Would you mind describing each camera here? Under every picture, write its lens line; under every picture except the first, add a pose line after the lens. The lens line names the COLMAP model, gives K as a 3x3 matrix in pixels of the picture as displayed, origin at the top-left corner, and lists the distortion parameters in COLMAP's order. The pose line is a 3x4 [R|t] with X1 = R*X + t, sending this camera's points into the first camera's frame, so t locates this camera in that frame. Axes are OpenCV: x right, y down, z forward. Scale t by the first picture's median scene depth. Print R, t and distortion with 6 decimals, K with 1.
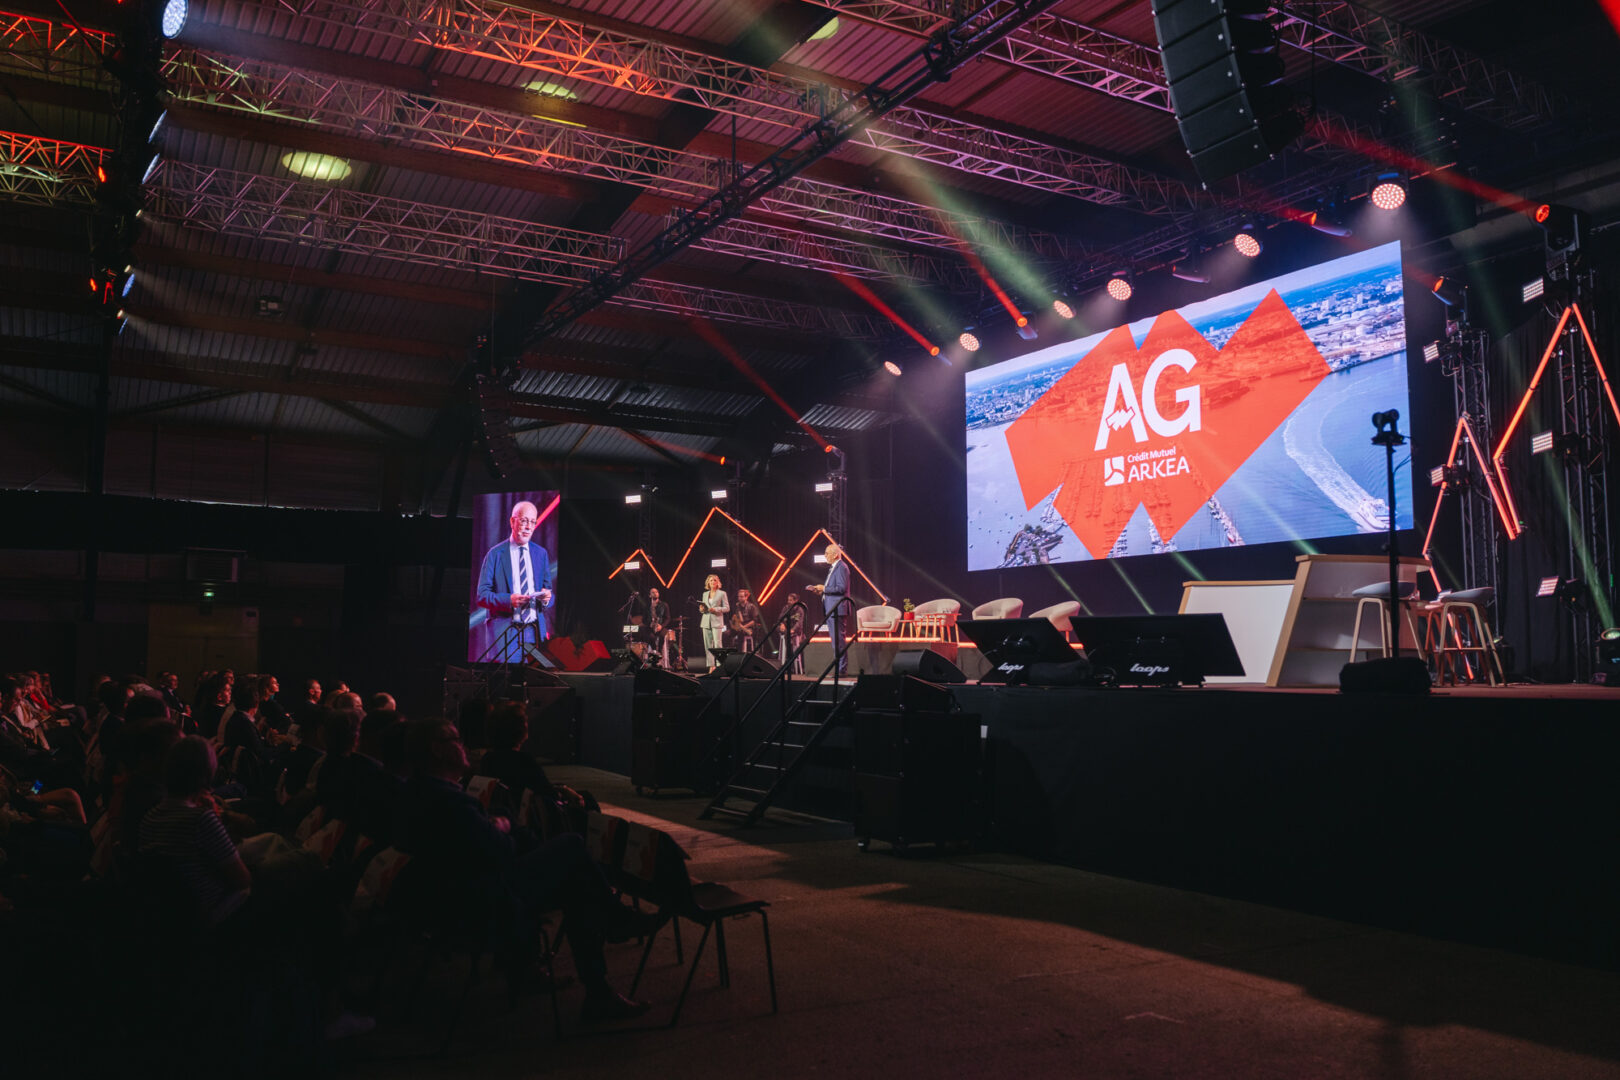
lens RADIAL K [[1300.2, 0, 810.0], [0, 1300.2, 540.0], [0, 0, 1]] dist [-0.061517, -0.013141]
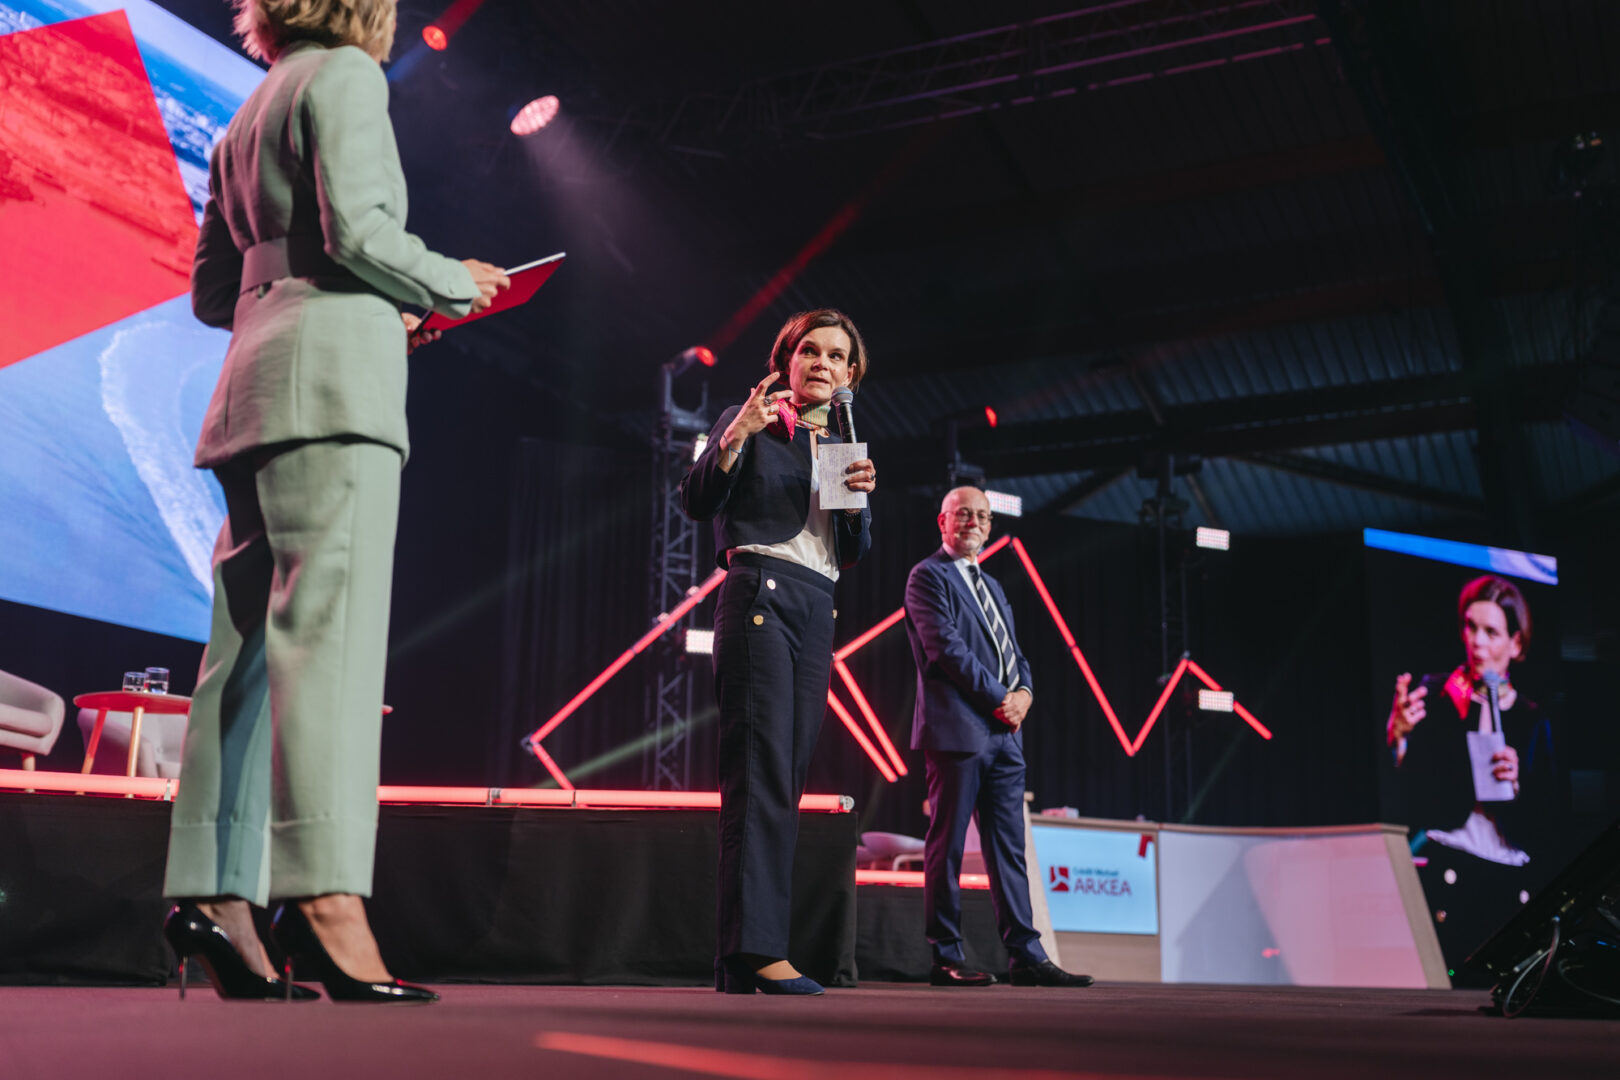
lens RADIAL K [[1921.8, 0, 810.0], [0, 1921.8, 540.0], [0, 0, 1]] dist [0.035101, 0.014110]
pose [[-0.566747, 0.162154, 0.807777, -0.221689], [-0.100404, 0.959540, -0.263063, 0.101290], [-0.817751, -0.230194, -0.527536, 1.010748]]
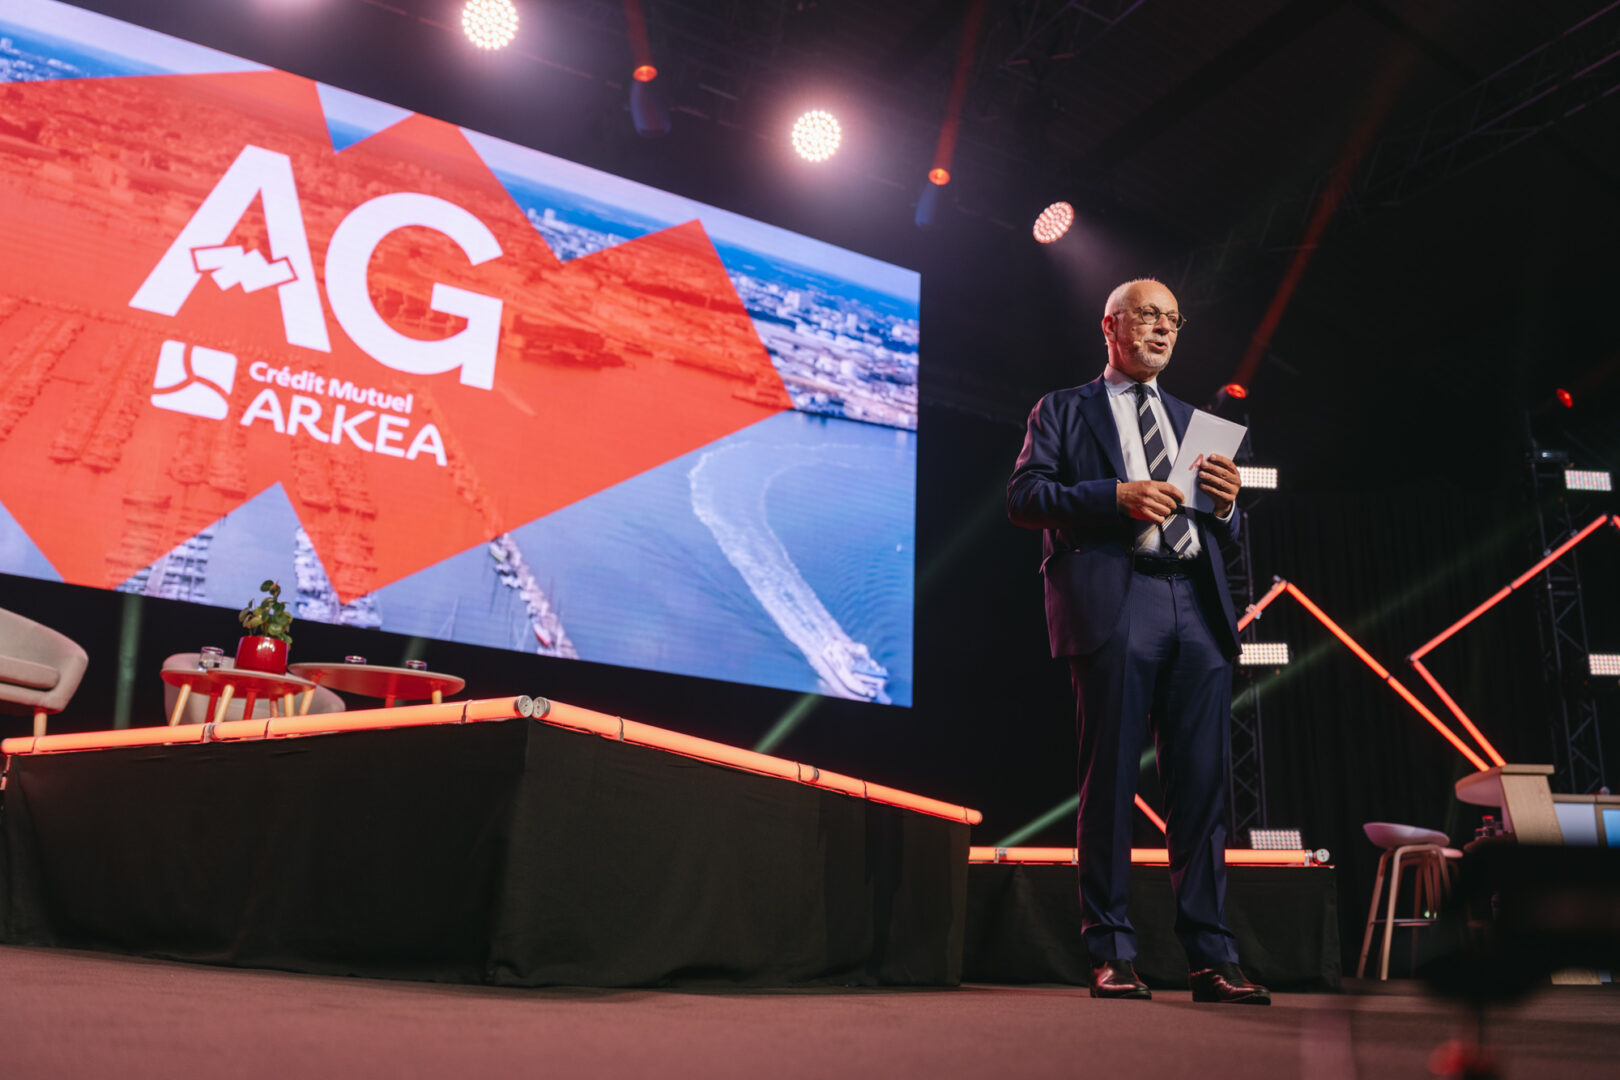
lens RADIAL K [[1300.2, 0, 810.0], [0, 1300.2, 540.0], [0, 0, 1]] dist [-0.061517, -0.013141]
pose [[0.009923, 0.293965, 0.955765, -0.119381], [-0.131568, 0.947886, -0.290176, 0.082292], [-0.991257, -0.122869, 0.048082, 0.827733]]
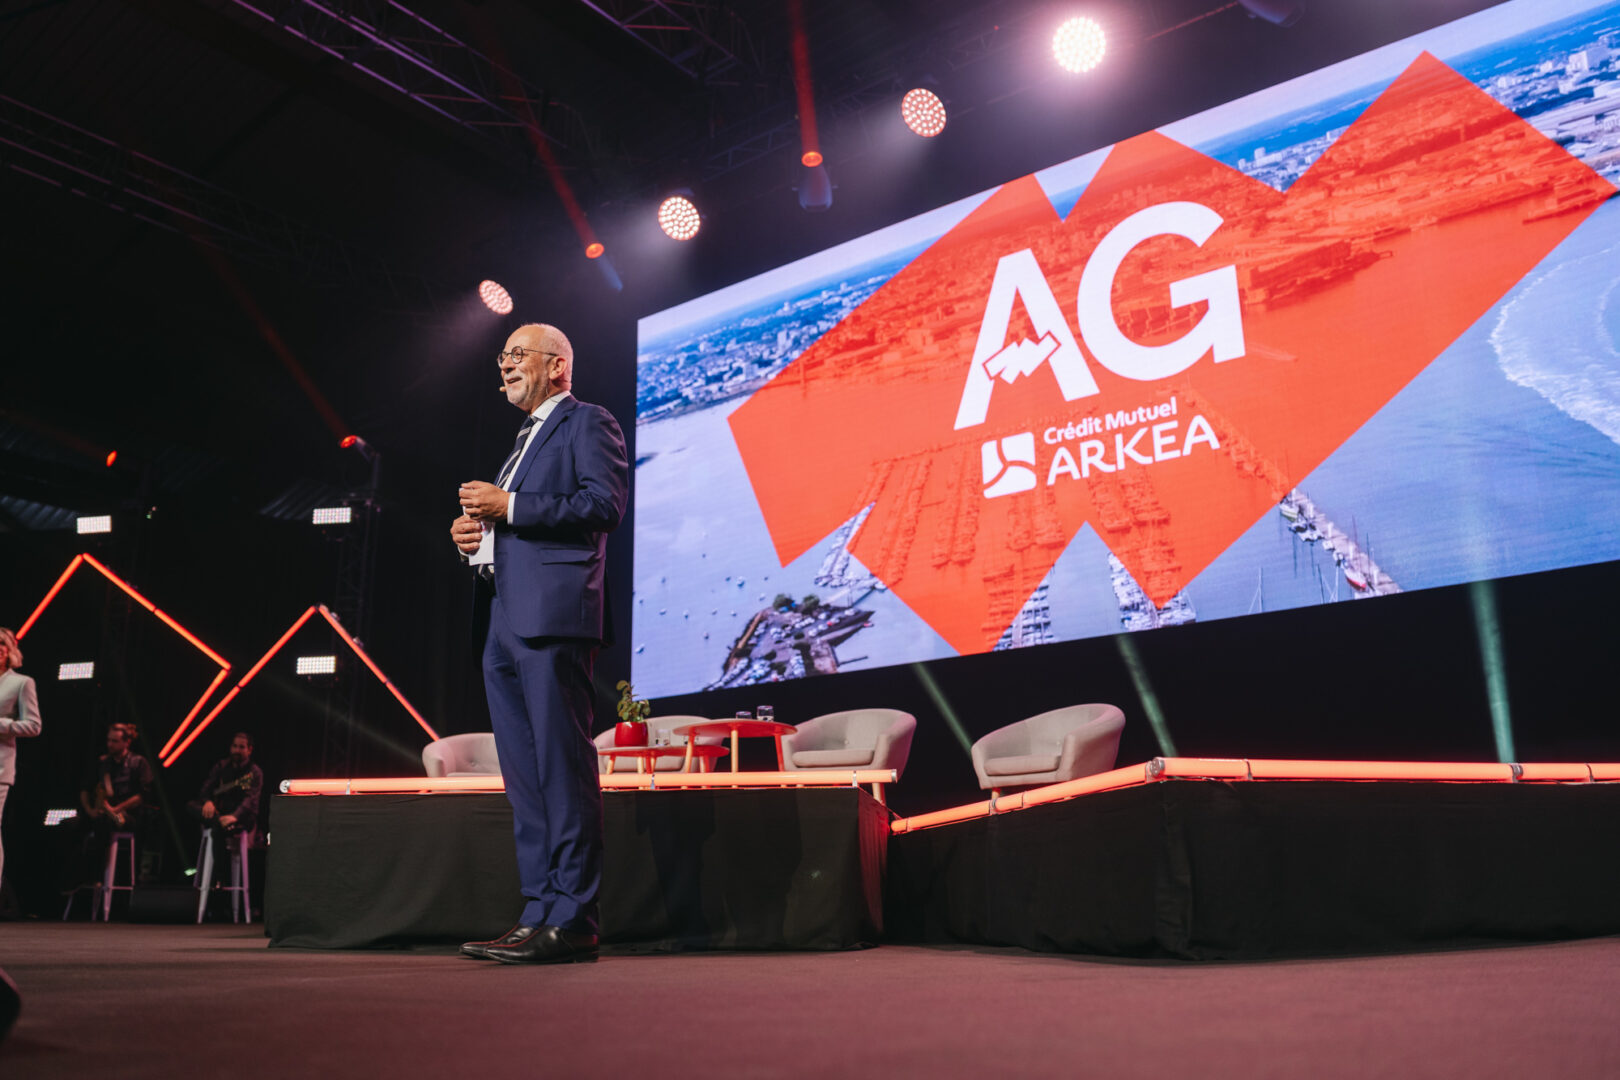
lens RADIAL K [[1300.2, 0, 810.0], [0, 1300.2, 540.0], [0, 0, 1]] dist [-0.061517, -0.013141]
pose [[0.922914, 0.088038, 0.374805, -0.004746], [-0.019467, 0.982931, -0.182943, 0.063101], [-0.384514, 0.161544, 0.908874, 0.632258]]
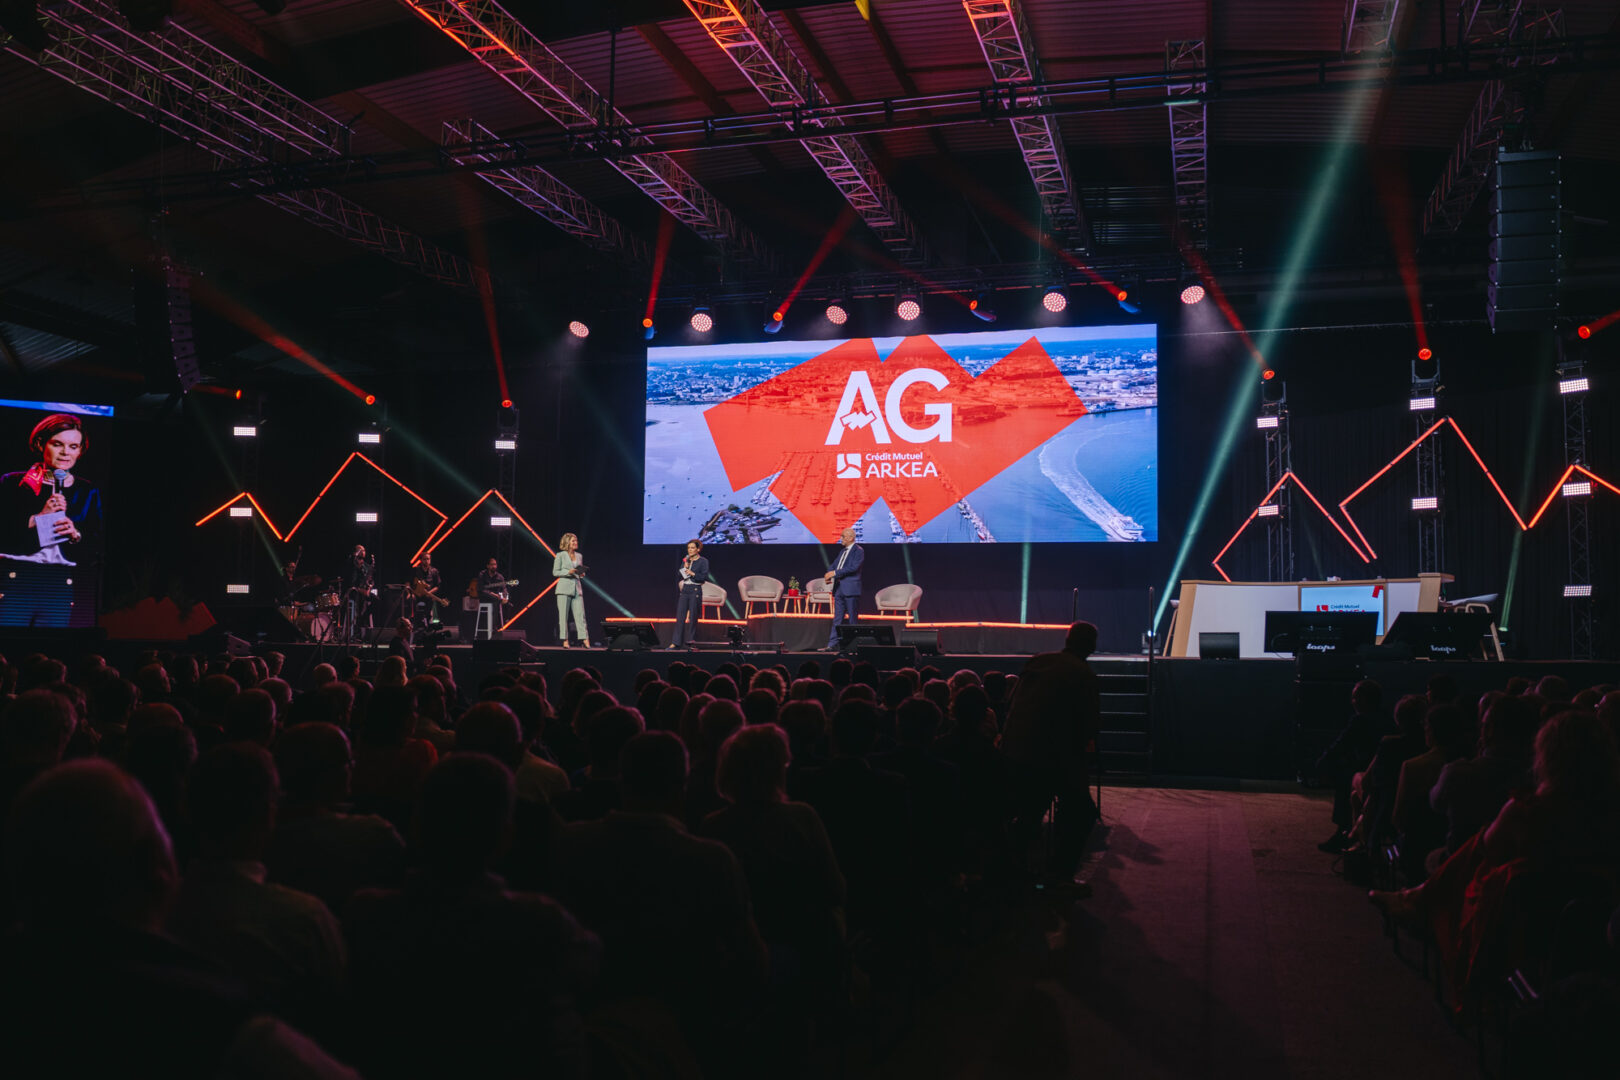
lens RADIAL K [[1300.2, 0, 810.0], [0, 1300.2, 540.0], [0, 0, 1]] dist [-0.061517, -0.013141]
pose [[0.722711, 0.057926, 0.688718, -0.580062], [-0.076496, 0.997063, -0.003589, 0.017735], [-0.686904, -0.050091, 0.725020, 0.217834]]
